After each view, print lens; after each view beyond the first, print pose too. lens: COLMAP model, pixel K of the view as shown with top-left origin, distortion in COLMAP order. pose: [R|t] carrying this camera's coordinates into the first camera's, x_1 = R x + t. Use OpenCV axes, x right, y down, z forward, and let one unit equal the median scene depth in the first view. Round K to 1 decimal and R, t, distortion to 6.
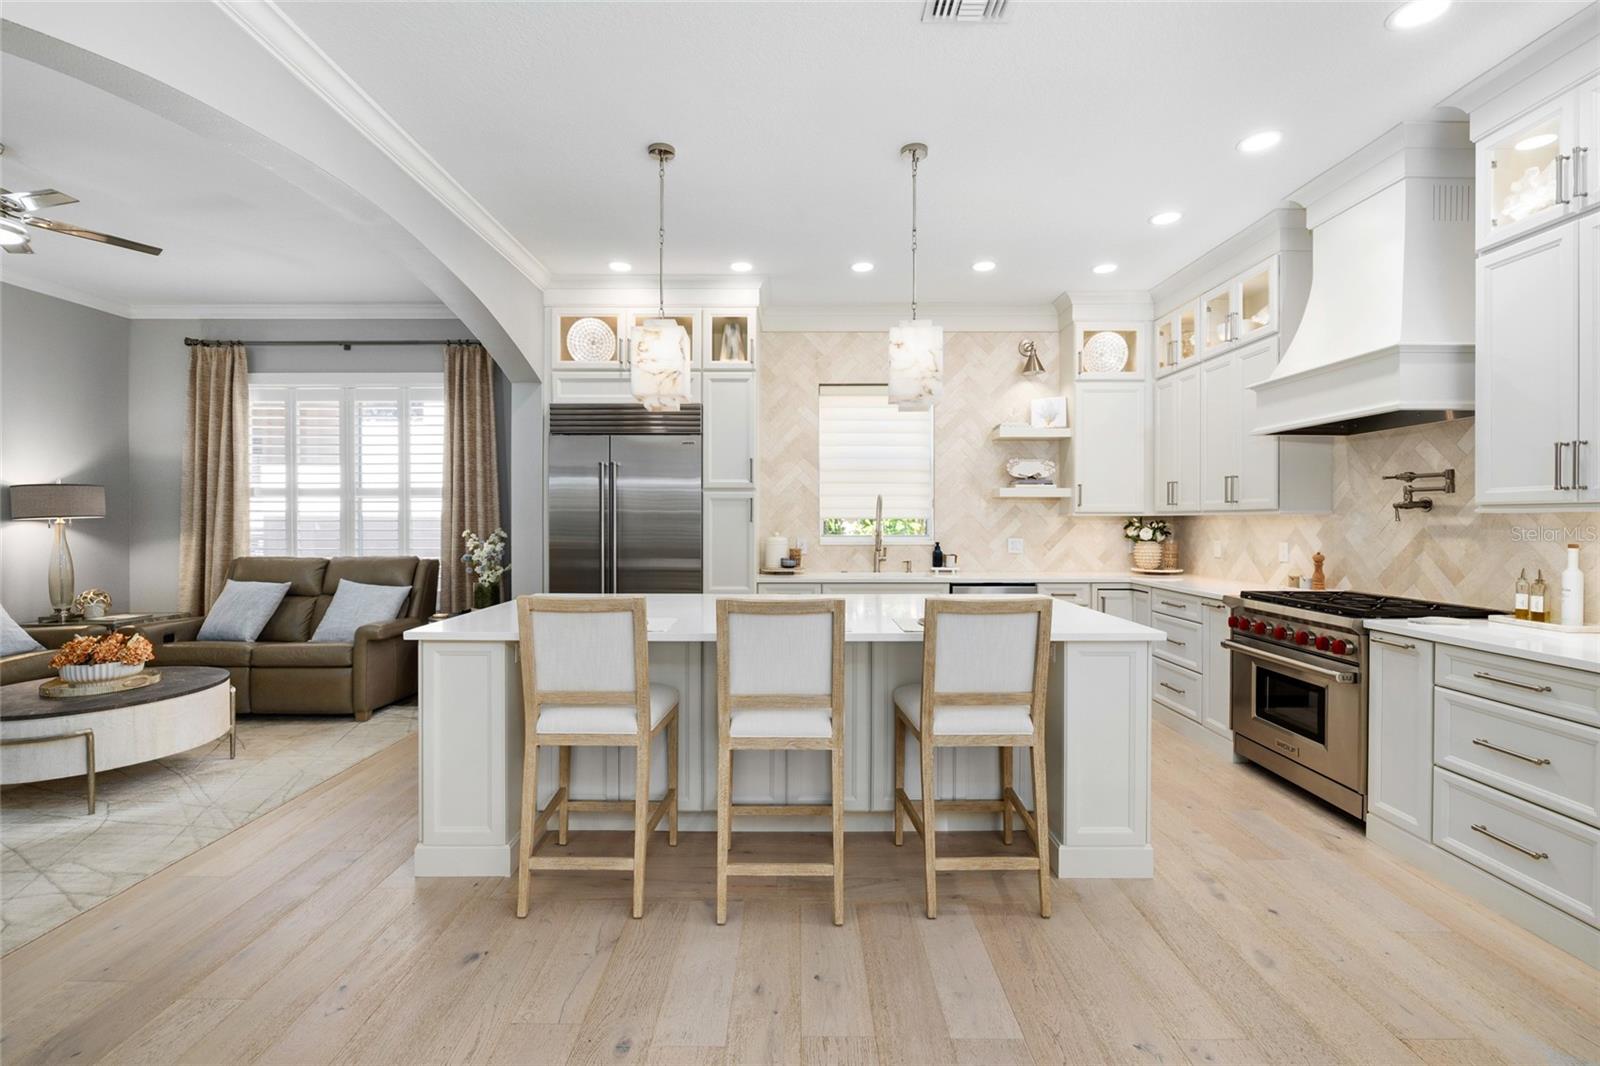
lens RADIAL K [[710.8, 0, 797.2], [0, 710.8, 524.6], [0, 0, 1]] dist [-0.011979, 0.003604]
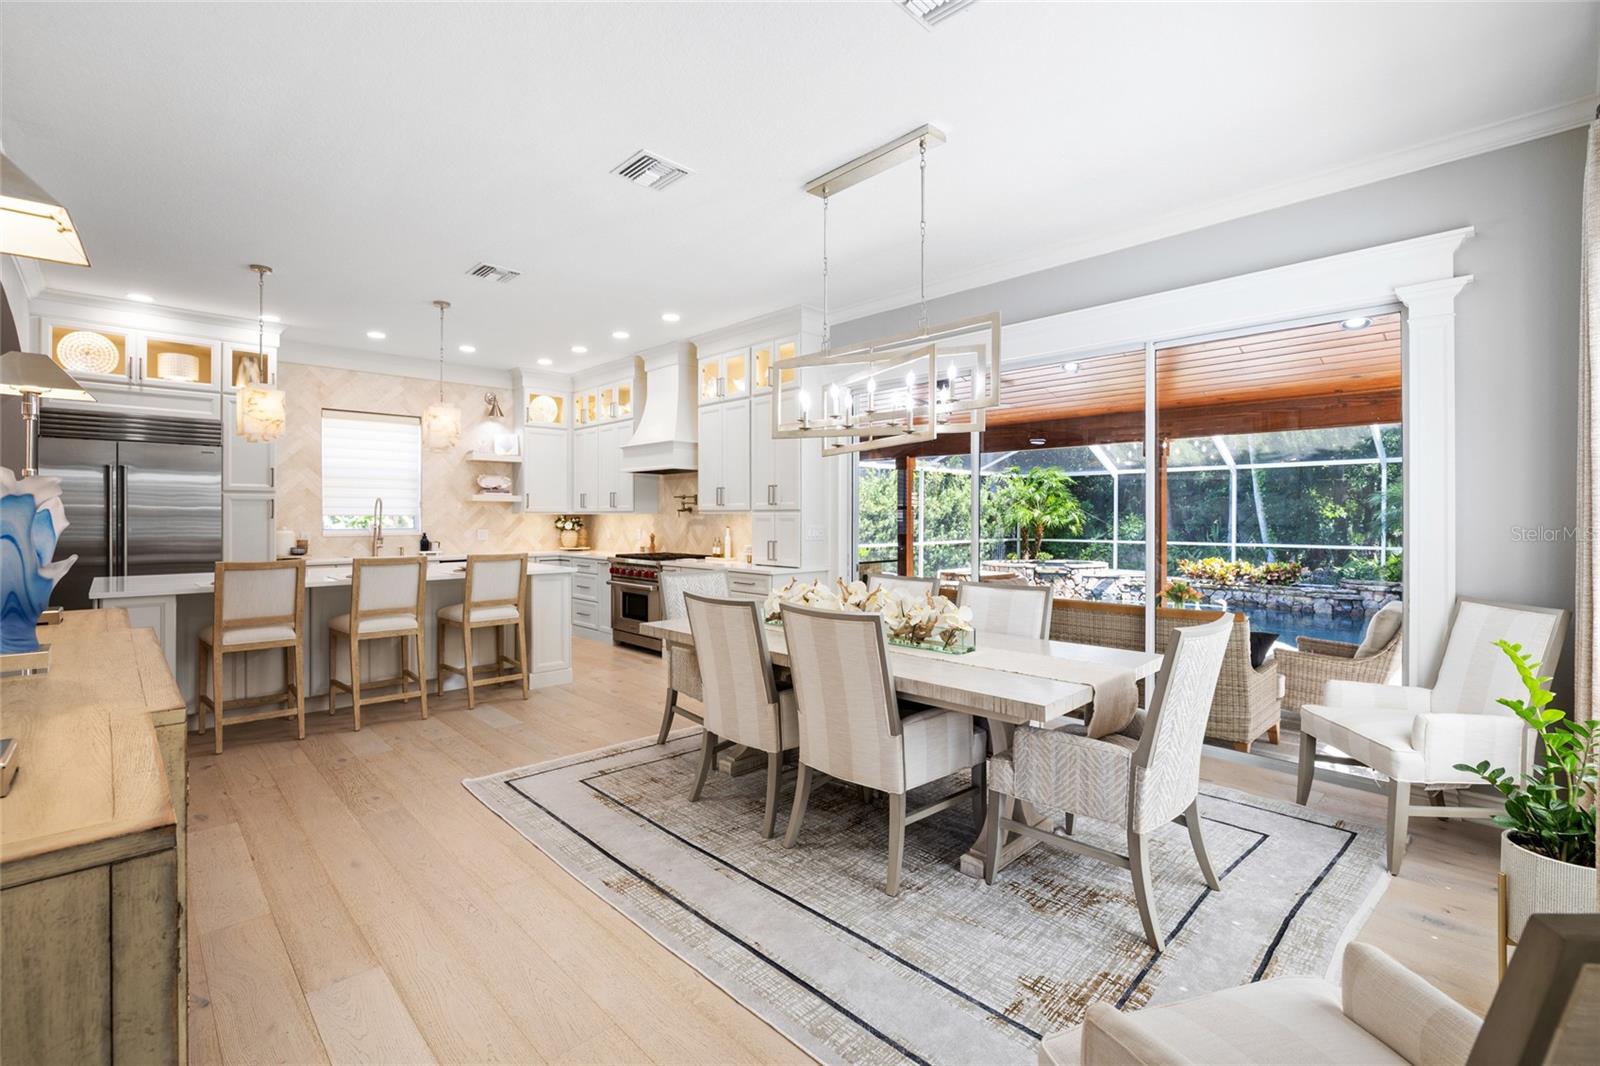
lens RADIAL K [[710.8, 0, 799.4], [0, 710.8, 519.3], [0, 0, 1]] dist [-0.011979, 0.003604]
pose [[0.717193, -0.002420, 0.696870, -0.265531], [0.004683, 0.999988, -0.001347, 0.003705], [-0.696859, 0.004230, 0.717196, -0.542734]]
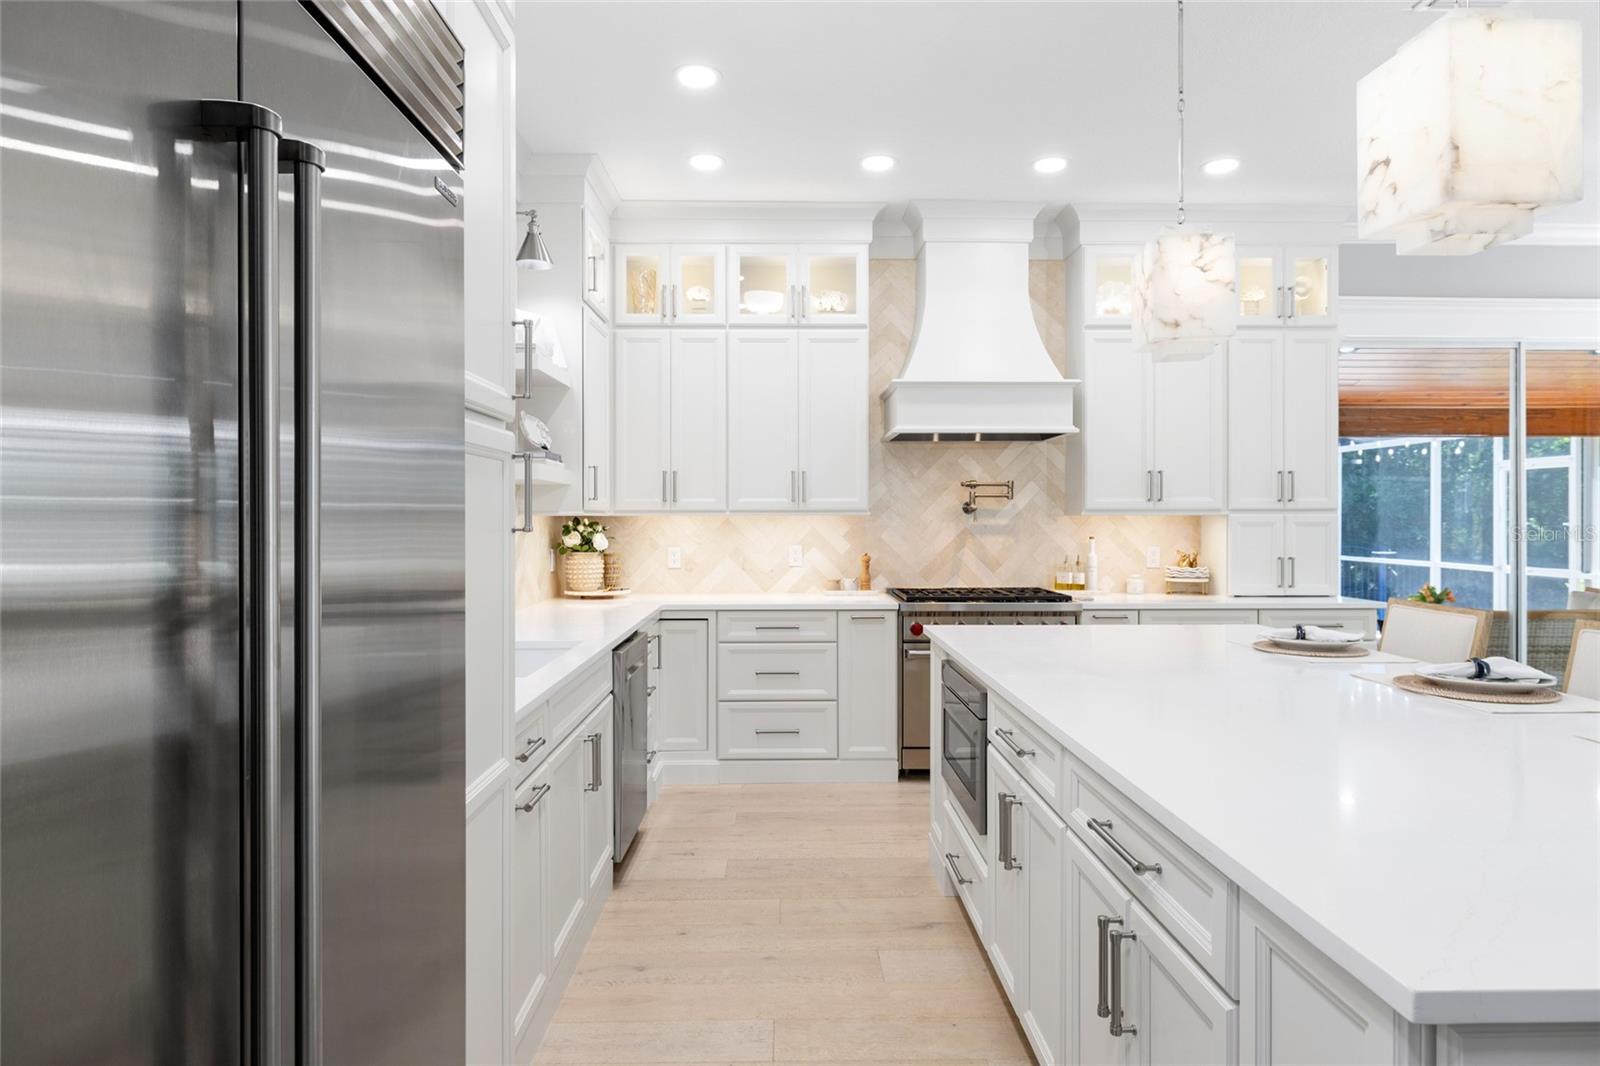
lens RADIAL K [[915.0, 0, 797.2], [0, 915.0, 526.6], [0, 0, 1]] dist [-0.006925, -0.002077]
pose [[-0.017080, -0.007313, 0.999827, -0.449469], [0.008023, 0.999940, 0.007451, -0.007150], [-0.999822, 0.008149, -0.017020, 0.886544]]
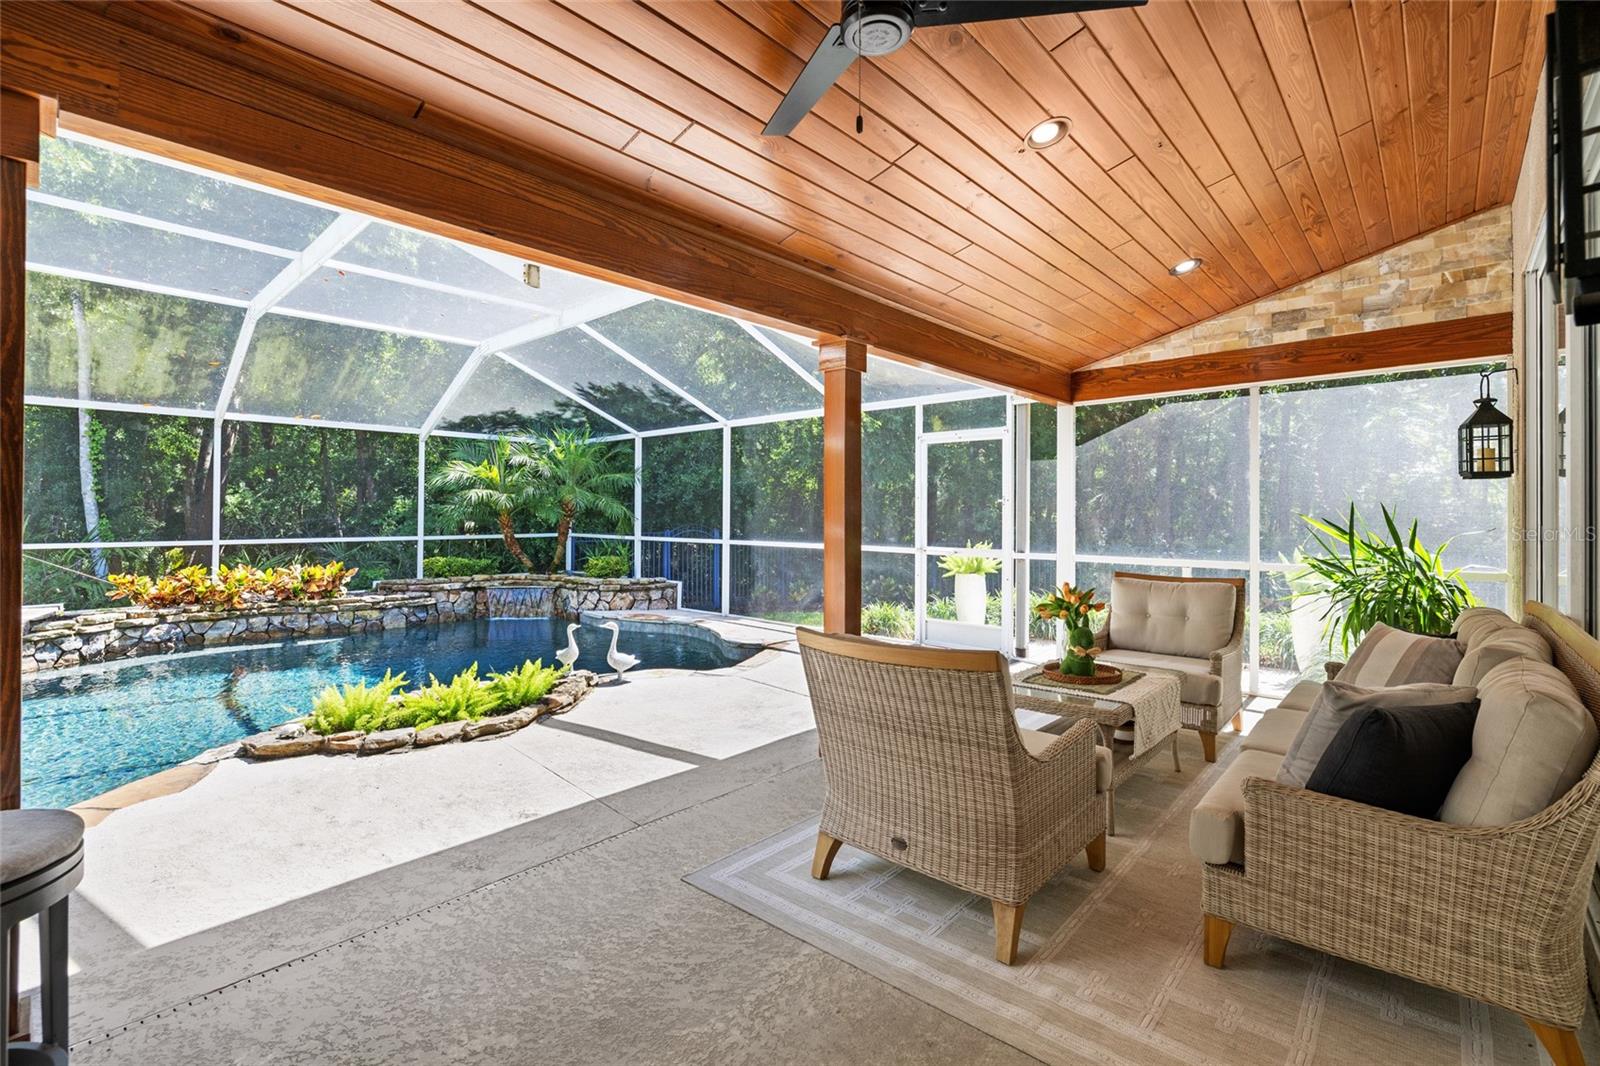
lens RADIAL K [[710.8, 0, 802.1], [0, 710.8, 509.0], [0, 0, 1]] dist [-0.011979, 0.003604]
pose [[-0.741938, 0.001551, 0.670467, 0.707048], [0.001365, 0.999999, -0.000803, 0.030259], [-0.670467, 0.000320, -0.741939, 0.552739]]
